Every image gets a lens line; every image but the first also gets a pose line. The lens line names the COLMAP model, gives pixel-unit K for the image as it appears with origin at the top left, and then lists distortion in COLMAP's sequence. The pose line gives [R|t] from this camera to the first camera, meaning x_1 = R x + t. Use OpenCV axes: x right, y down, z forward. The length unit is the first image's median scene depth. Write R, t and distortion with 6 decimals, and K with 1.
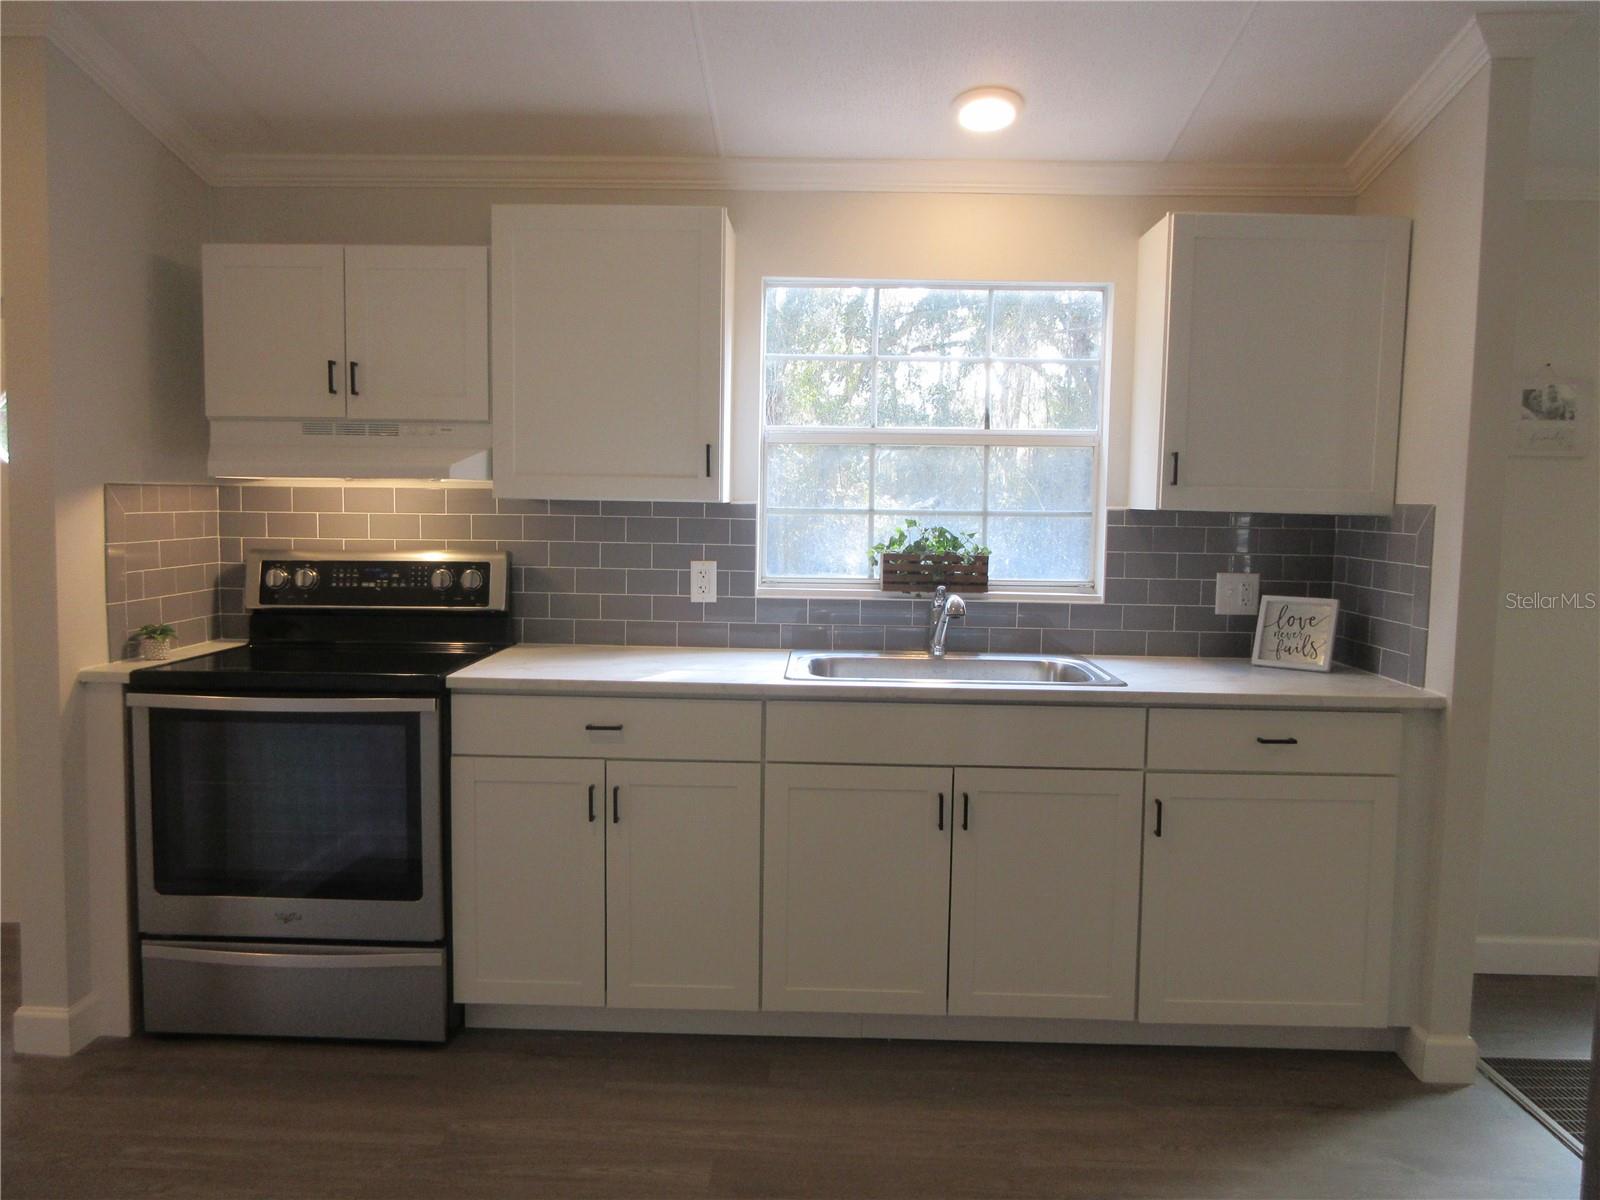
lens RADIAL K [[1170.8, 0, 804.6], [0, 1170.8, 597.4], [0, 0, 1]] dist [0.000271, 0.005354]
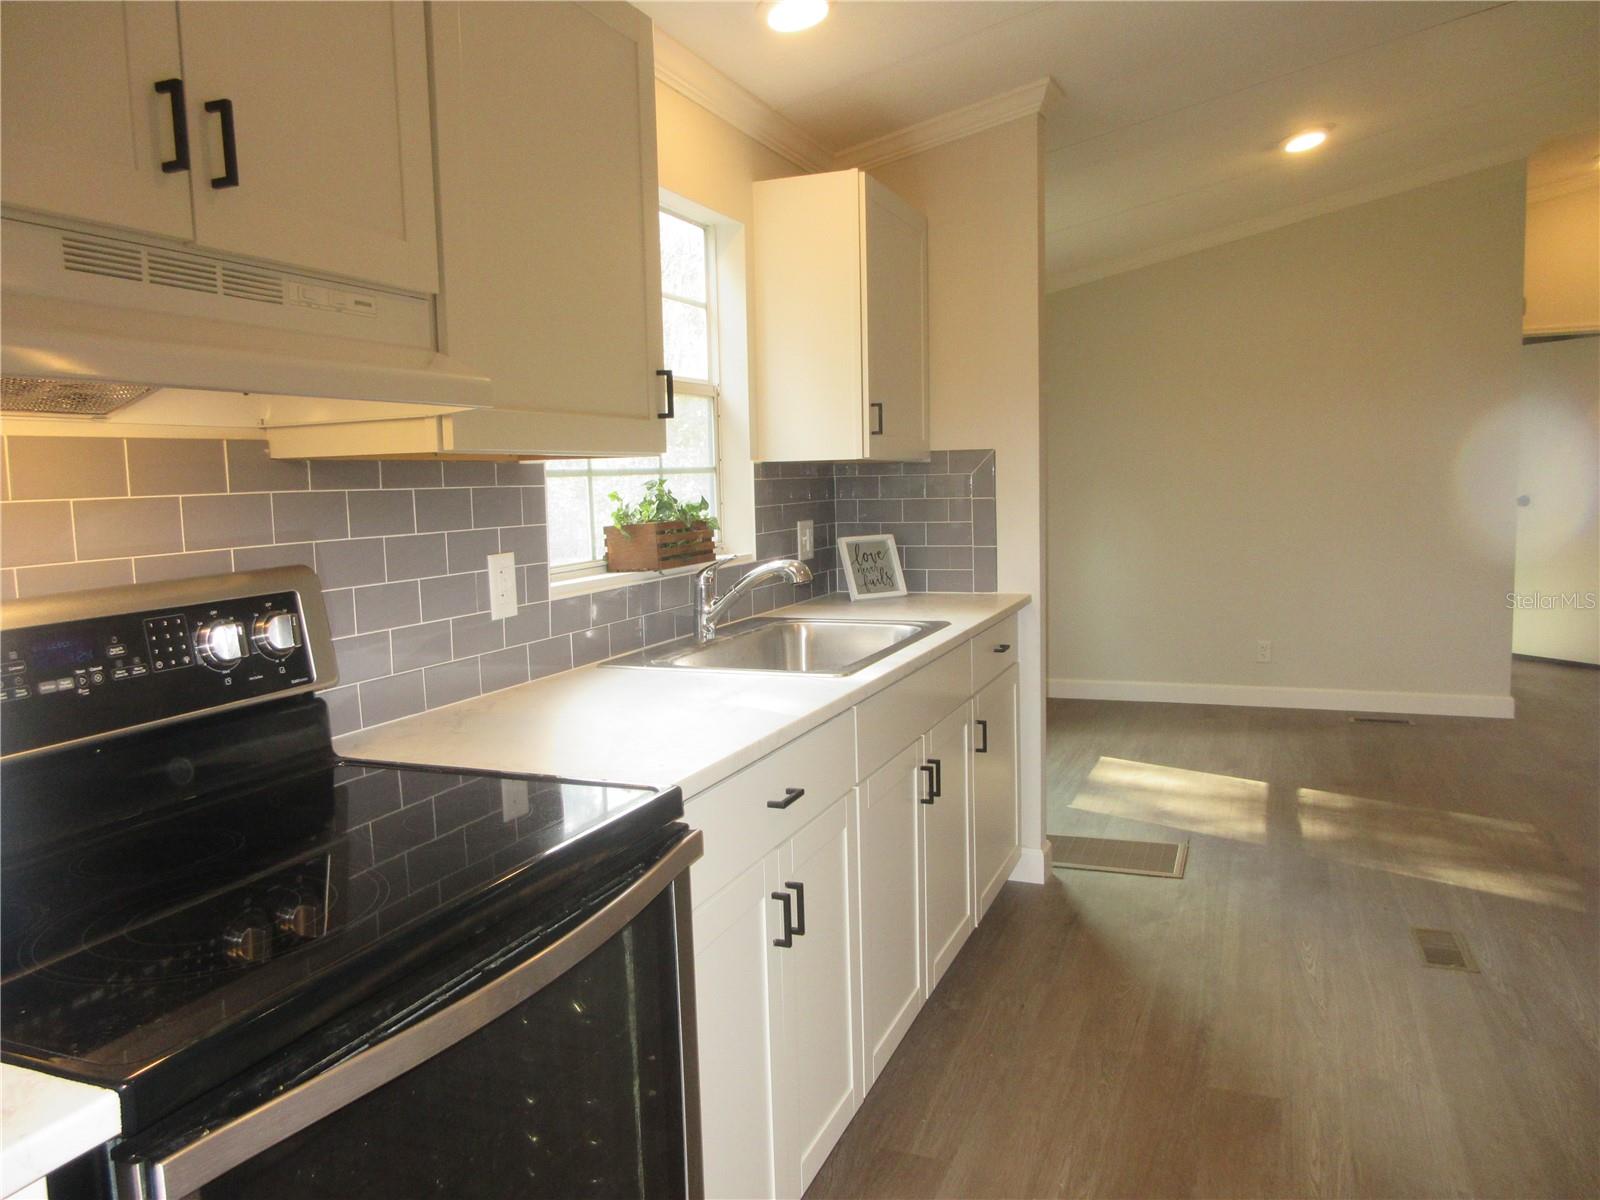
lens RADIAL K [[1170.8, 0, 804.6], [0, 1170.8, 597.4], [0, 0, 1]] dist [0.000271, 0.005354]
pose [[0.352987, -0.121628, 0.927689, -0.637984], [0.110233, 0.990015, 0.087856, -0.046287], [-0.929112, 0.071250, 0.362870, 0.632114]]
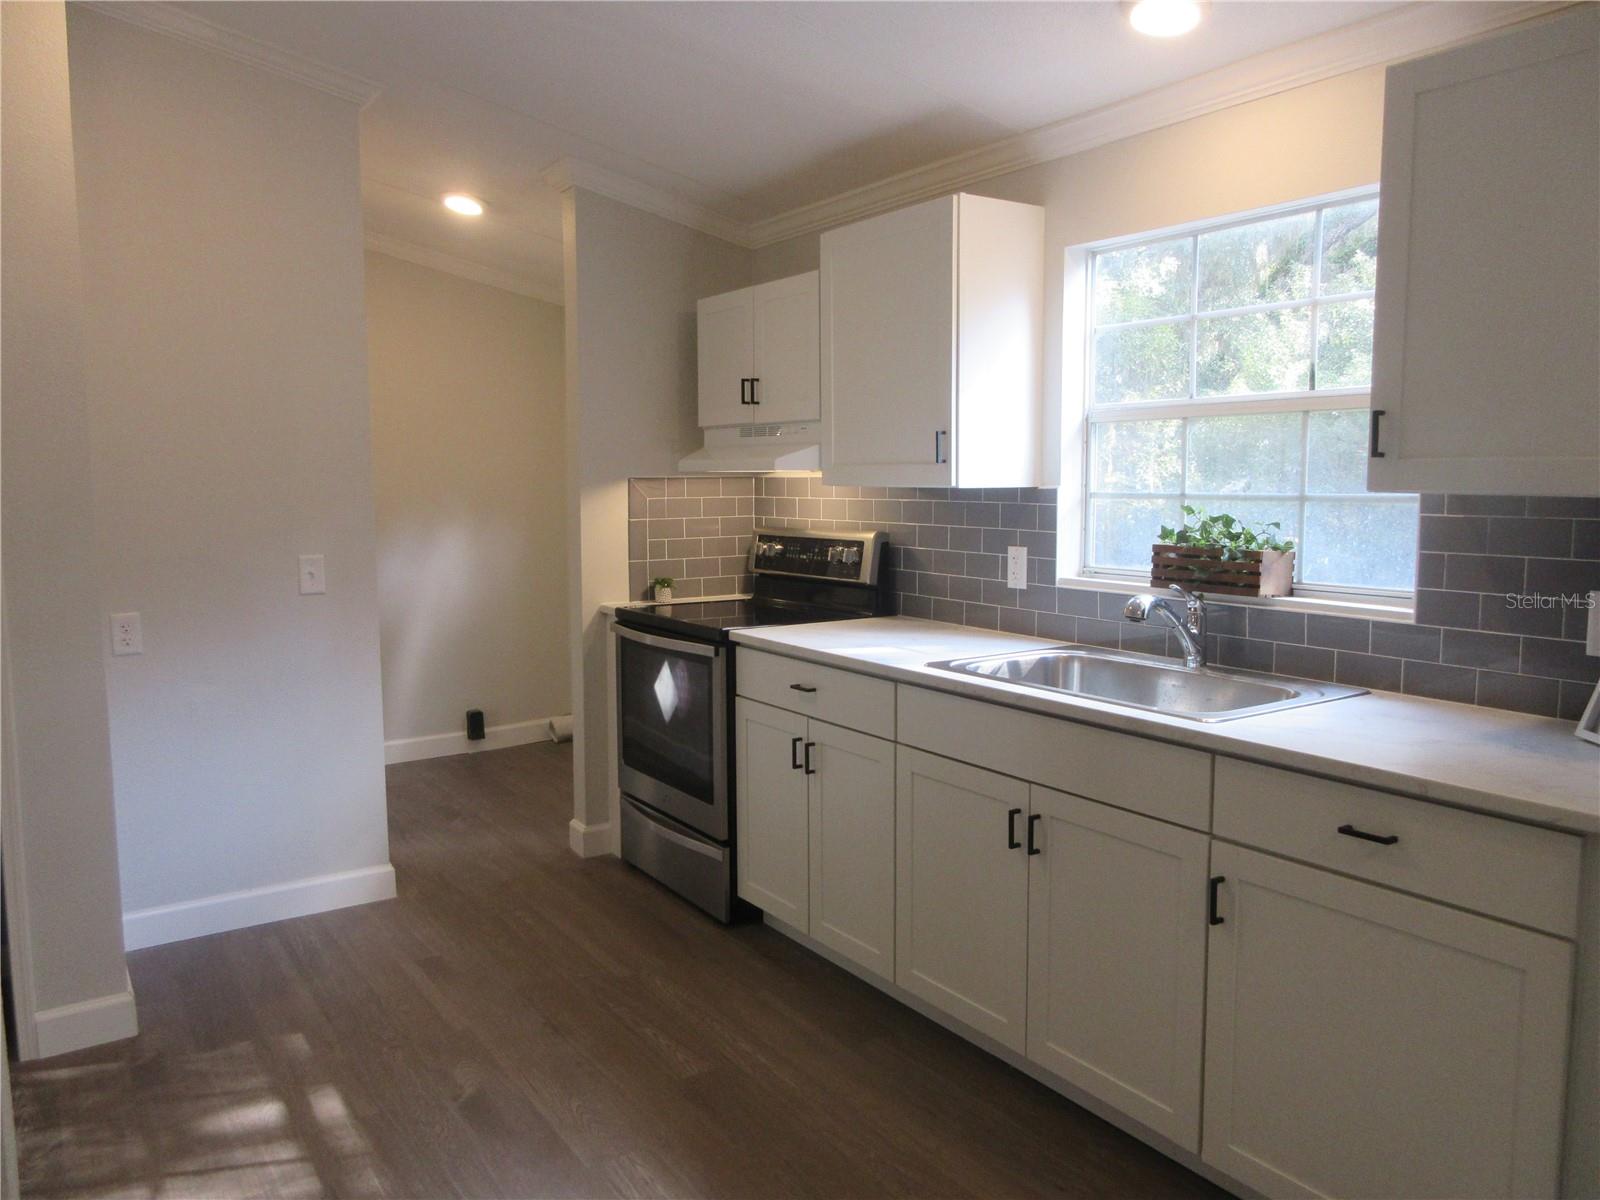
lens RADIAL K [[1179.5, 0, 824.4], [0, 1179.5, 597.4], [0, 0, 1]] dist [0.002427, 0.001842]
pose [[0.589910, 0.067447, -0.804647, 0.637649], [-0.057906, 0.997473, 0.041157, -0.020399], [0.805390, 0.022314, 0.592325, 0.287291]]
